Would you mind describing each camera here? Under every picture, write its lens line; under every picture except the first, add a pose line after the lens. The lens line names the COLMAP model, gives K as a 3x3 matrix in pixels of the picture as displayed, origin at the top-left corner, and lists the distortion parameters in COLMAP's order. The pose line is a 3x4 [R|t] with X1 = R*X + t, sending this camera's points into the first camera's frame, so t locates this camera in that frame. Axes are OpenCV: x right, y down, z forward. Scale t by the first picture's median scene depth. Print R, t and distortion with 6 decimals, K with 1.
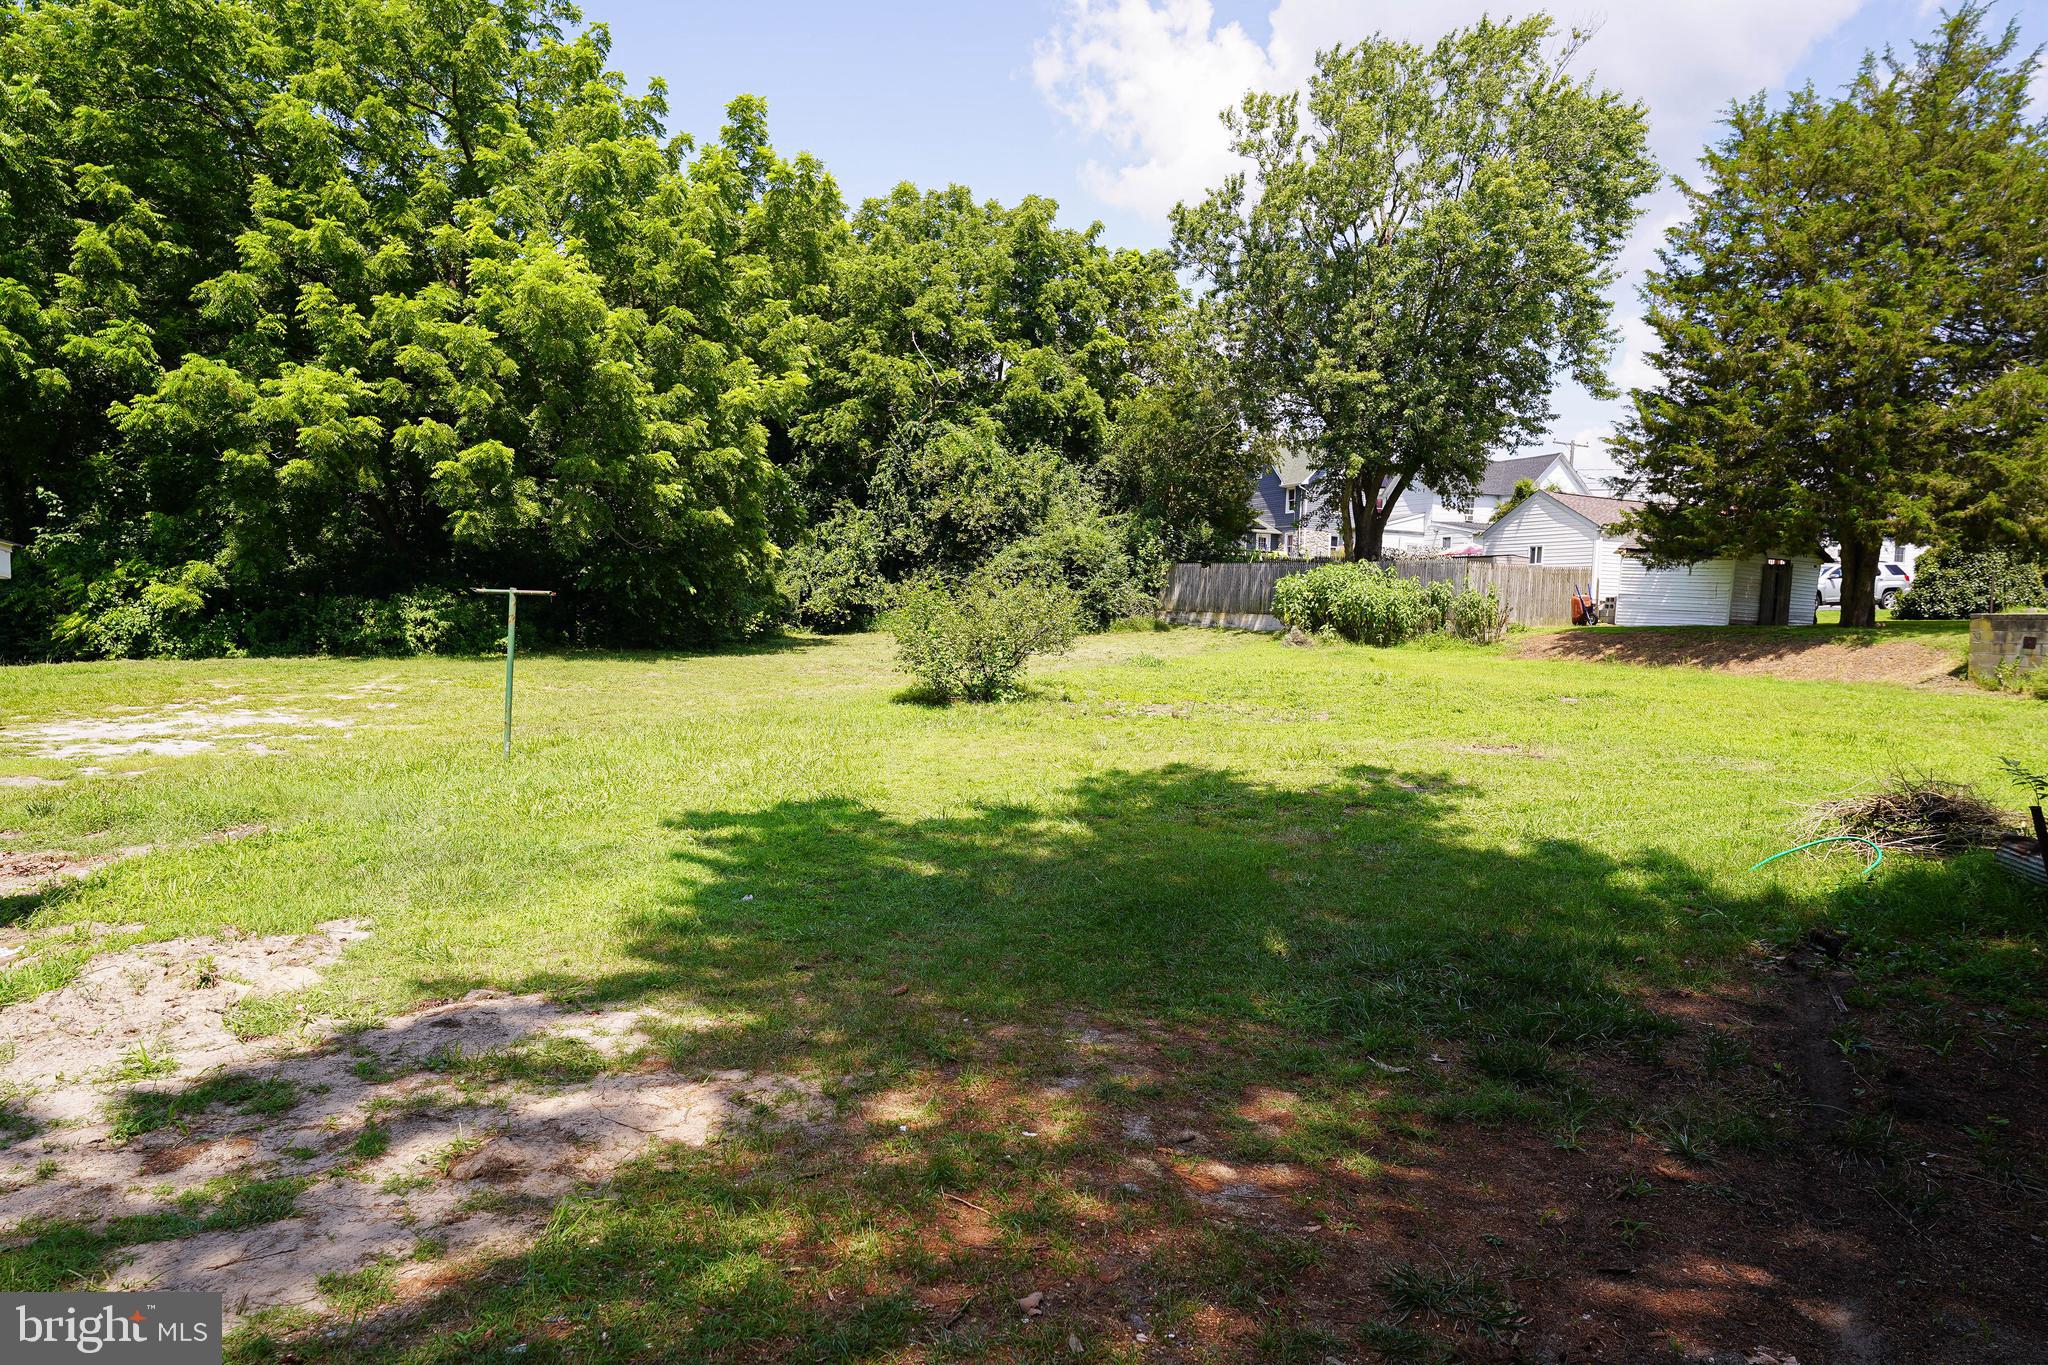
lens RADIAL K [[1257.7, 0, 1024.0], [0, 1257.7, 682.5], [0, 0, 1]] dist [0.000595, 0.003239]
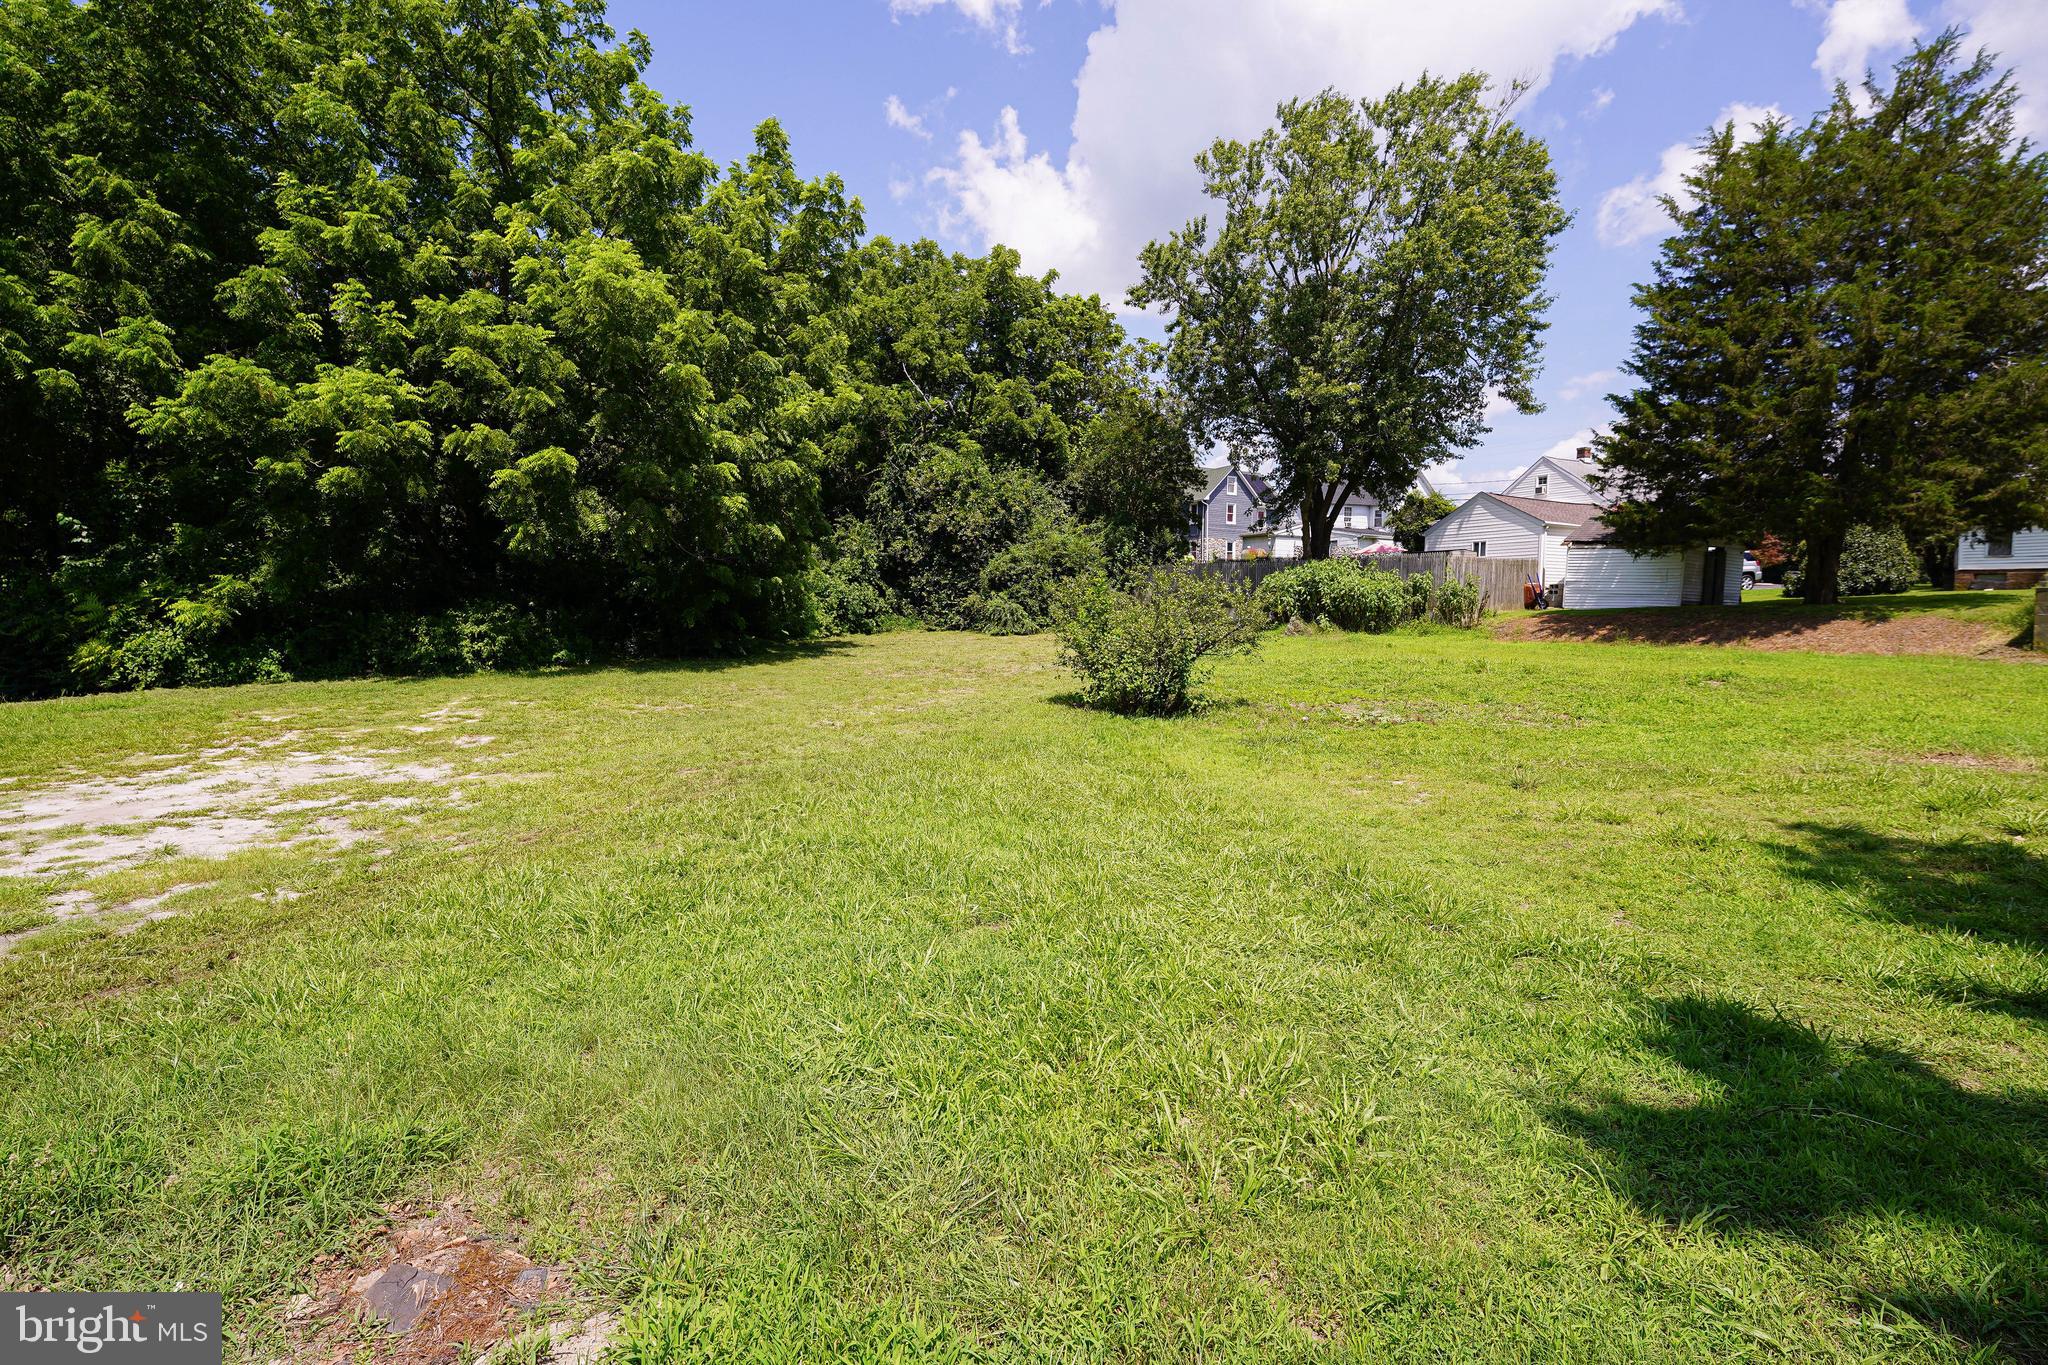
lens RADIAL K [[983.1, 0, 1024.3], [0, 983.1, 686.3], [0, 0, 1]] dist [-0.002947, -0.001594]
pose [[0.994912, -0.034240, 0.094751, -0.106262], [0.032195, 0.999216, 0.023030, -0.011465], [-0.095465, -0.019862, 0.995235, 0.160837]]
